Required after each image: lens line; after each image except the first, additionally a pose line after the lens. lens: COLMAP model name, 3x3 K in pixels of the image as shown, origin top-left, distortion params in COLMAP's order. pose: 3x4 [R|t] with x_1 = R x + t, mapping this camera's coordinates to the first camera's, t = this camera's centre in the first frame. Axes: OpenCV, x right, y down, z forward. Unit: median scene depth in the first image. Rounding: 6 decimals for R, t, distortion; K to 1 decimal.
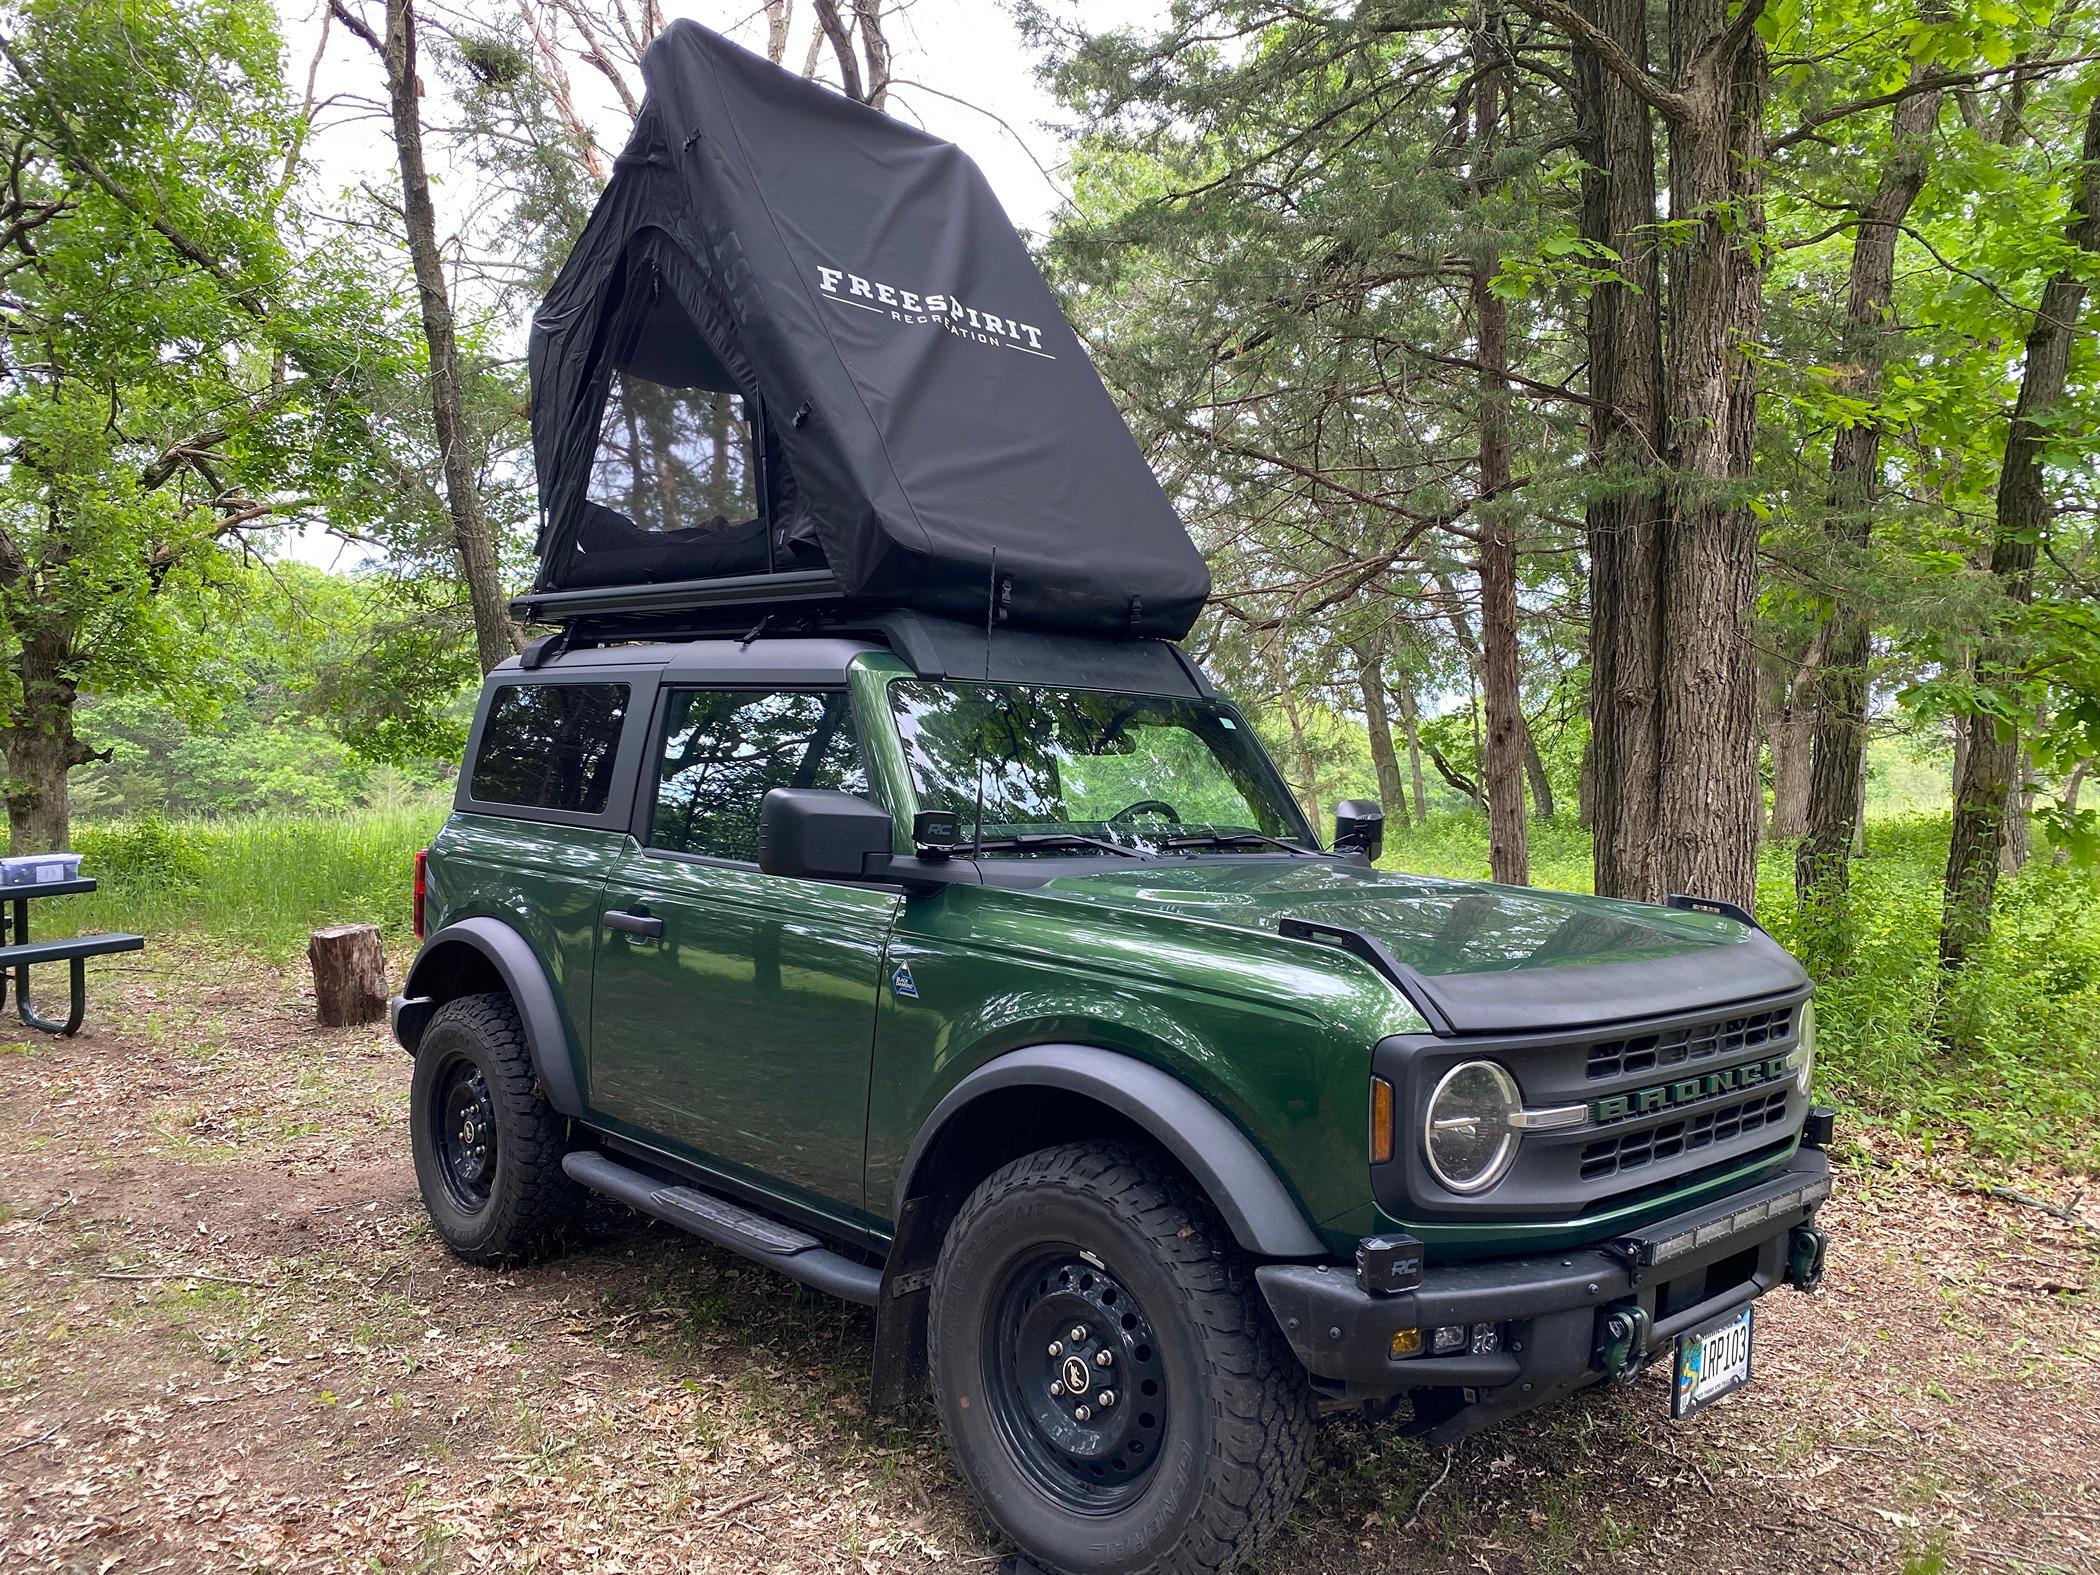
lens RADIAL K [[1601.7, 0, 1096.9], [0, 1601.7, 791.1], [0, 0, 1]] dist [0.010026, 0.007592]
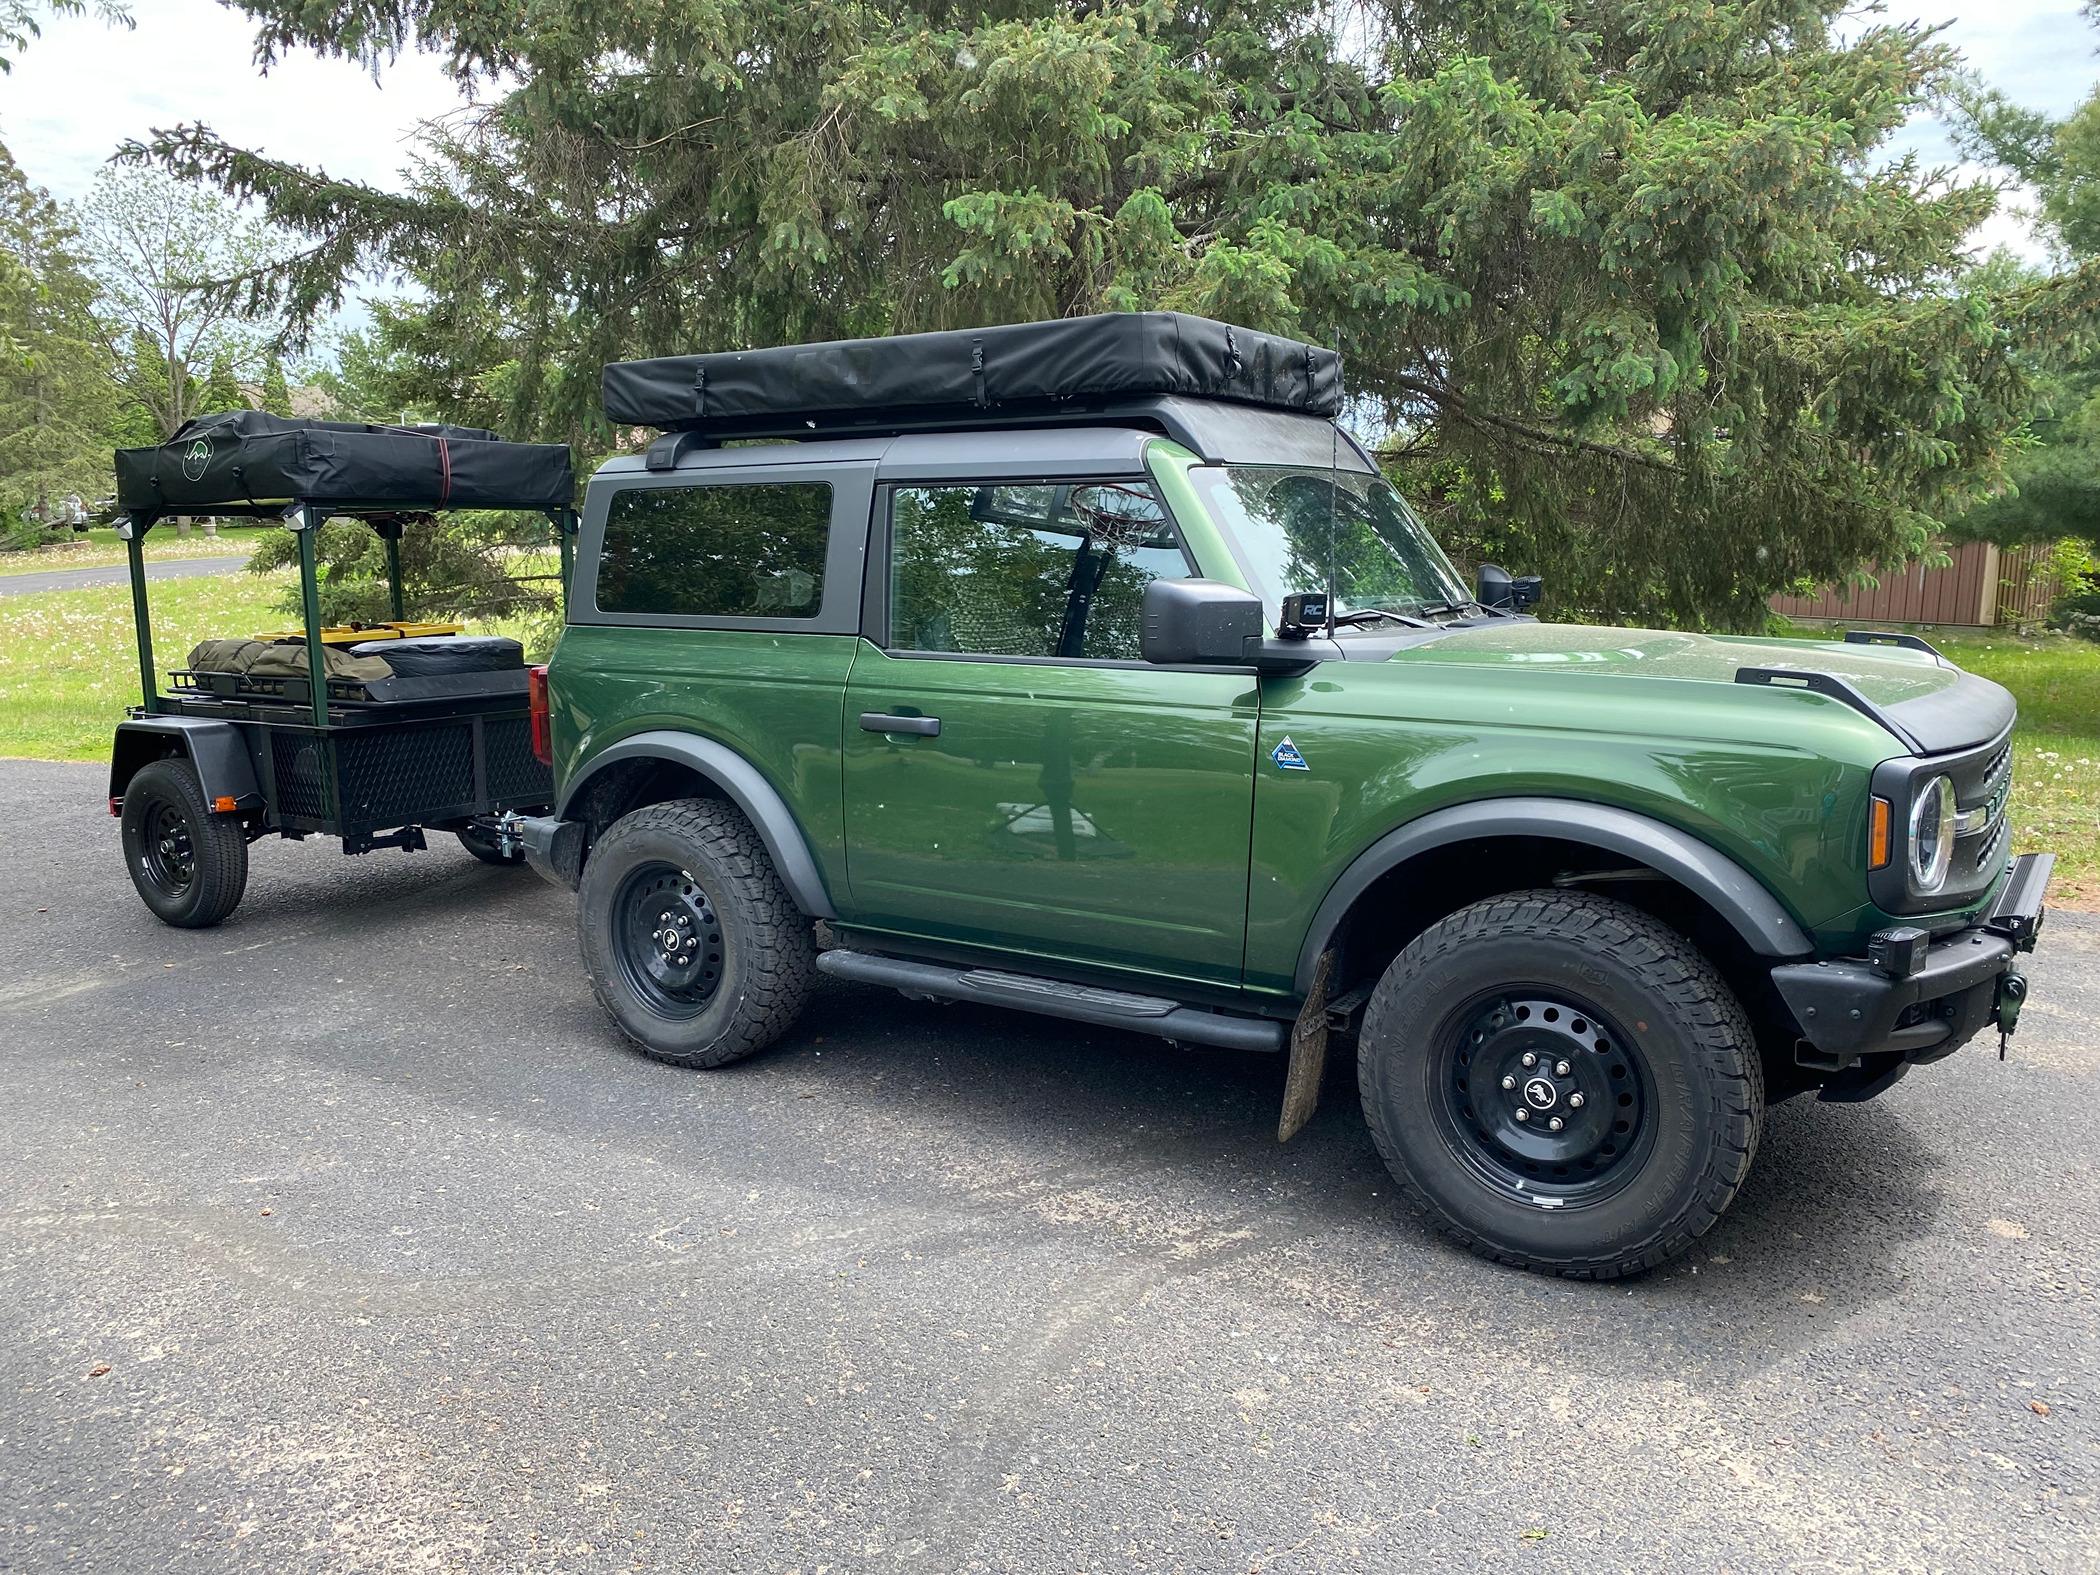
lens RADIAL K [[1601.7, 0, 1096.9], [0, 1601.7, 791.1], [0, 0, 1]] dist [0.010026, 0.007592]
pose [[0.979771, -0.079691, 0.183571, -0.418076], [0.053364, 0.988118, 0.144138, -0.016156], [-0.192876, -0.131426, 0.972382, -0.011384]]
